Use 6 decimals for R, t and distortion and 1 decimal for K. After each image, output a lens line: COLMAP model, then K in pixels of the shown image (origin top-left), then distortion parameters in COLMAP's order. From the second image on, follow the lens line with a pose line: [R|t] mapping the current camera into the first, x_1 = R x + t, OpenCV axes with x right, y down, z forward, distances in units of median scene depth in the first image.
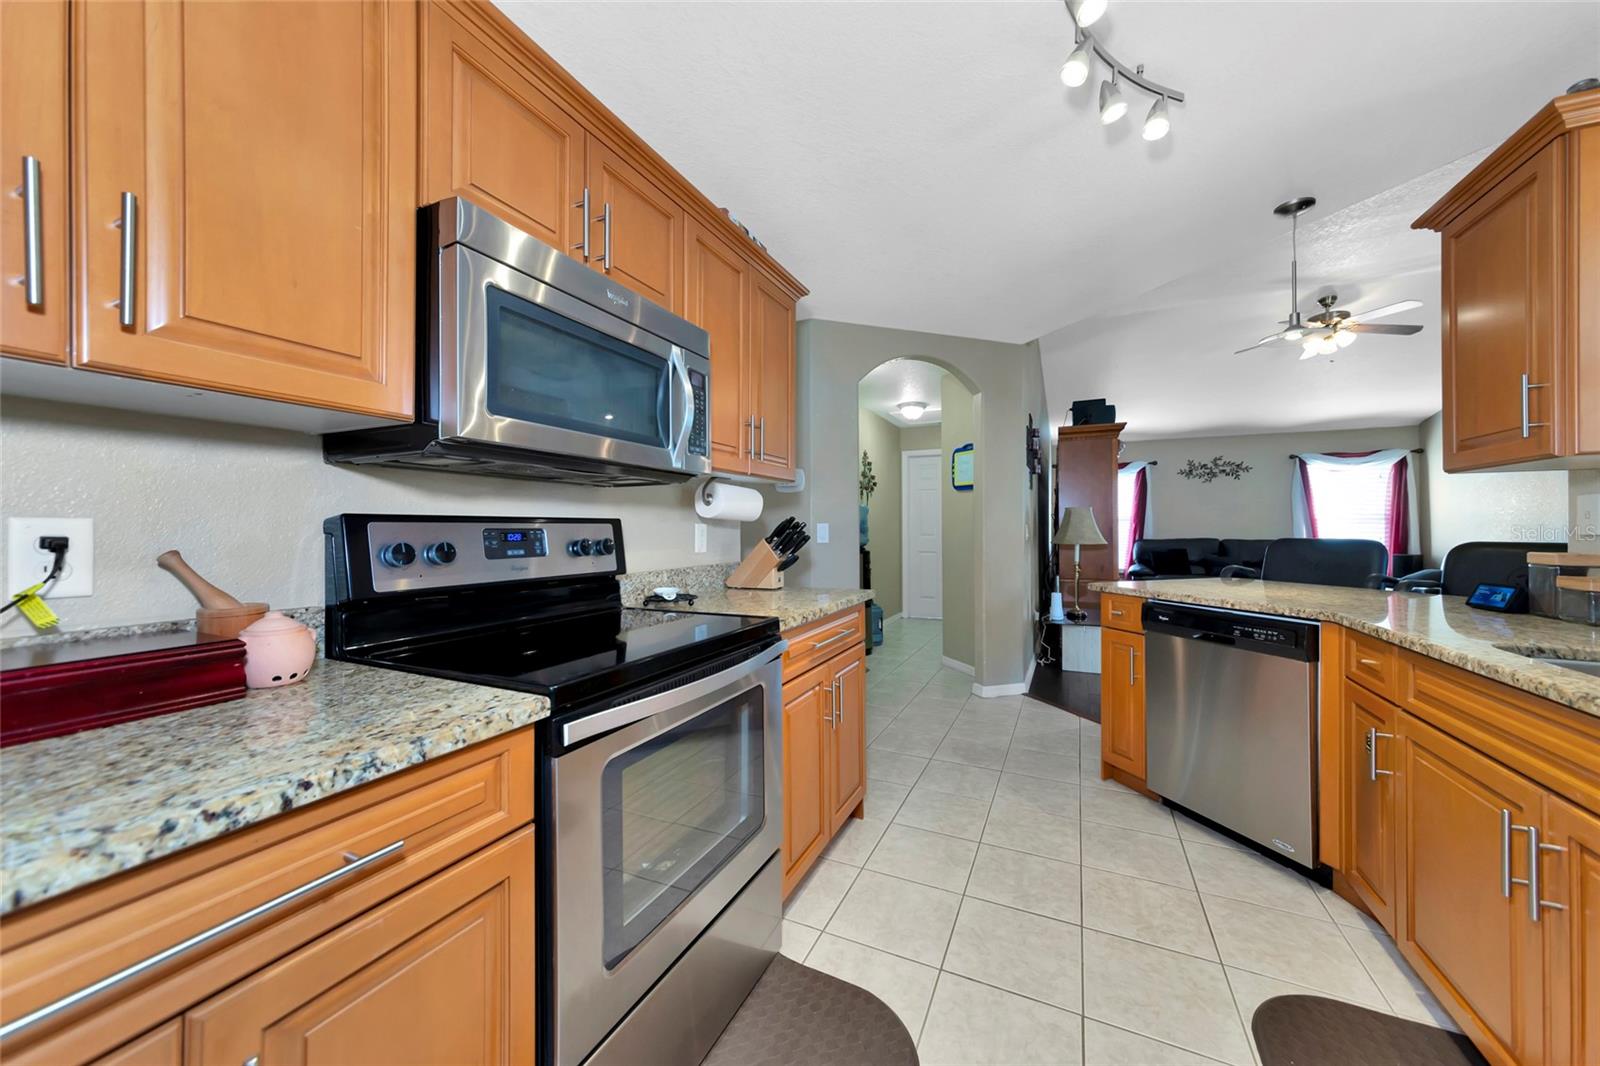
lens RADIAL K [[562.9, 0, 798.3], [0, 562.9, 530.7], [0, 0, 1]] dist [-0.000109, 0.000193]
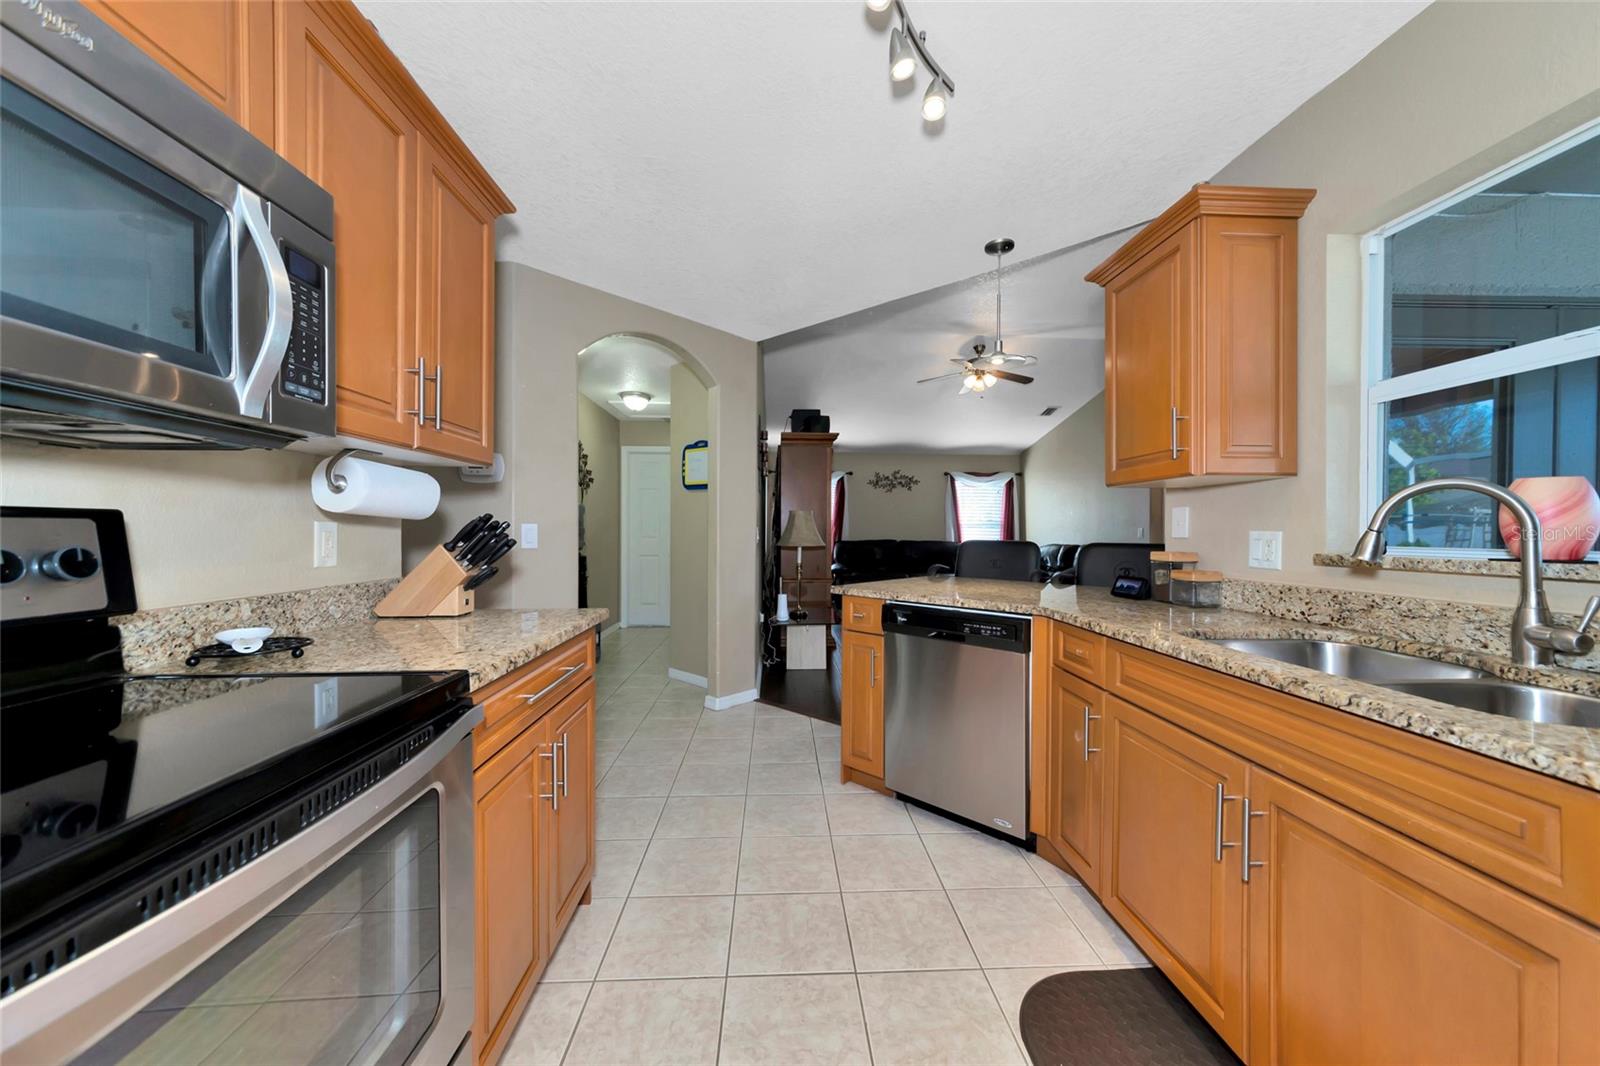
lens RADIAL K [[562.9, 0, 798.3], [0, 562.9, 530.7], [0, 0, 1]] dist [-0.000109, 0.000193]
pose [[0.876595, 0.003885, 0.481213, -0.009816], [-0.002152, 0.999989, -0.004153, -0.000786], [-0.481224, 0.002604, 0.876594, 0.183560]]
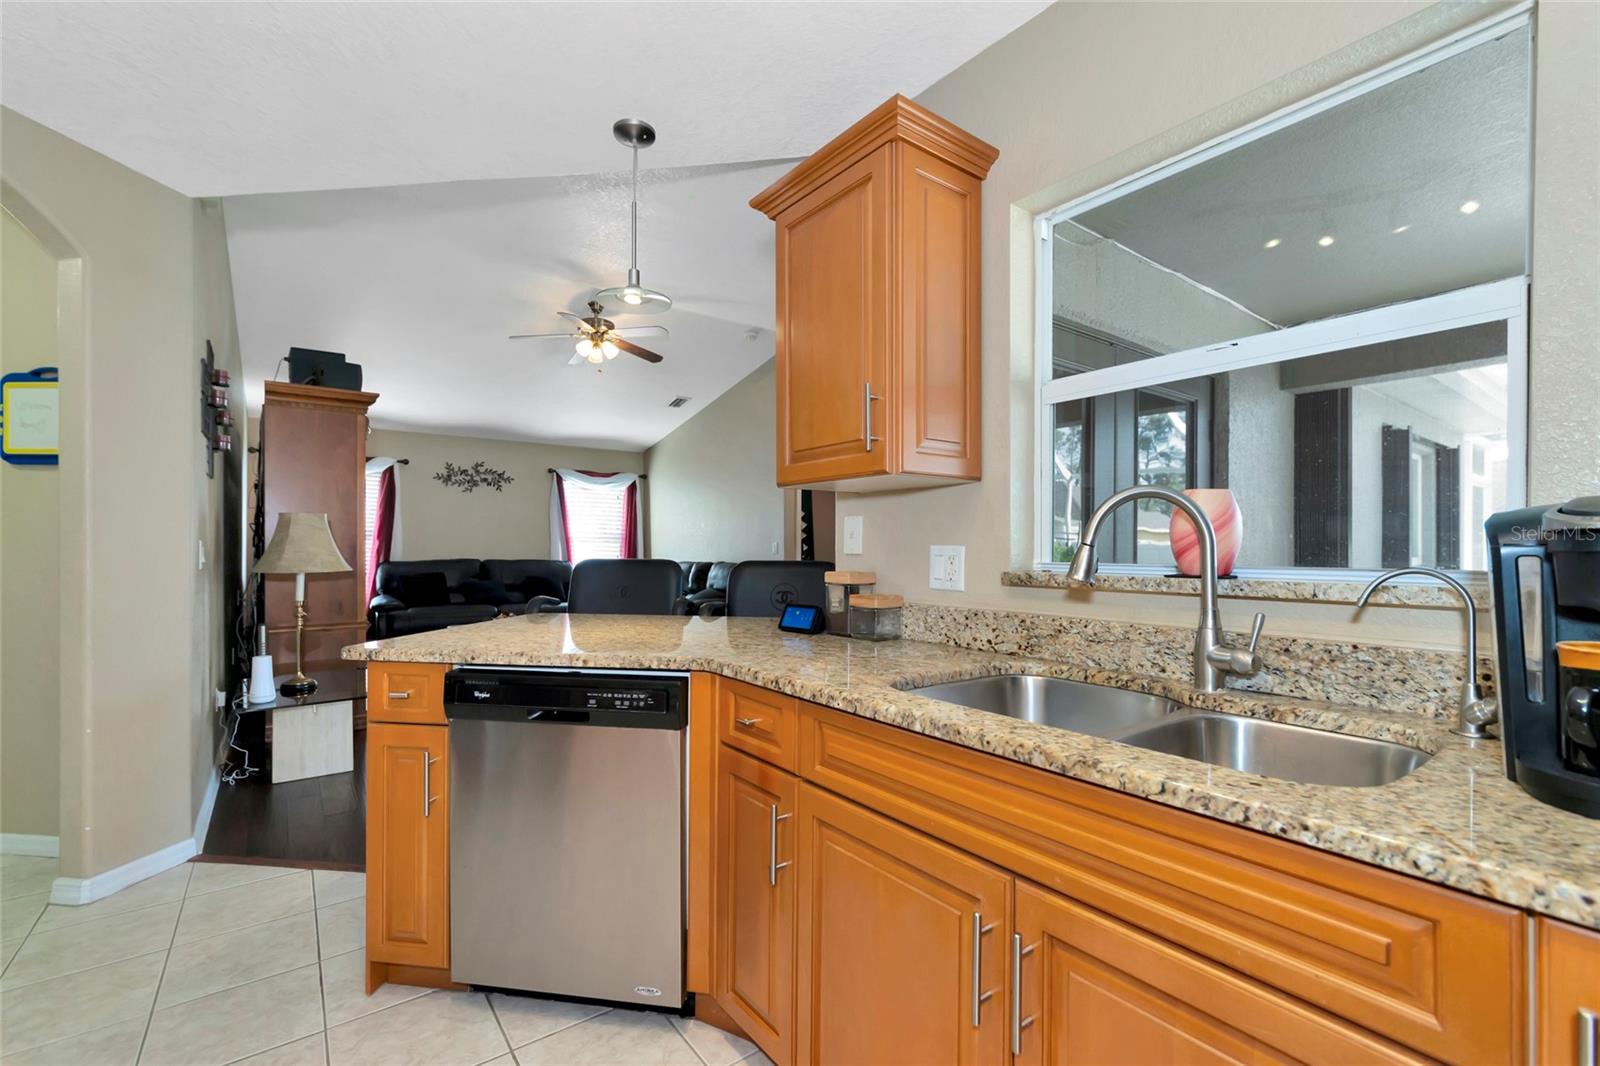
lens RADIAL K [[673.3, 0, 797.5], [0, 673.3, 545.3], [0, 0, 1]] dist [0.004567, 0.000180]
pose [[0.441940, 0.003498, 0.897038, 0.137405], [0.002360, 0.999984, -0.005062, -0.001753], [-0.897042, 0.004354, 0.441925, 0.352891]]
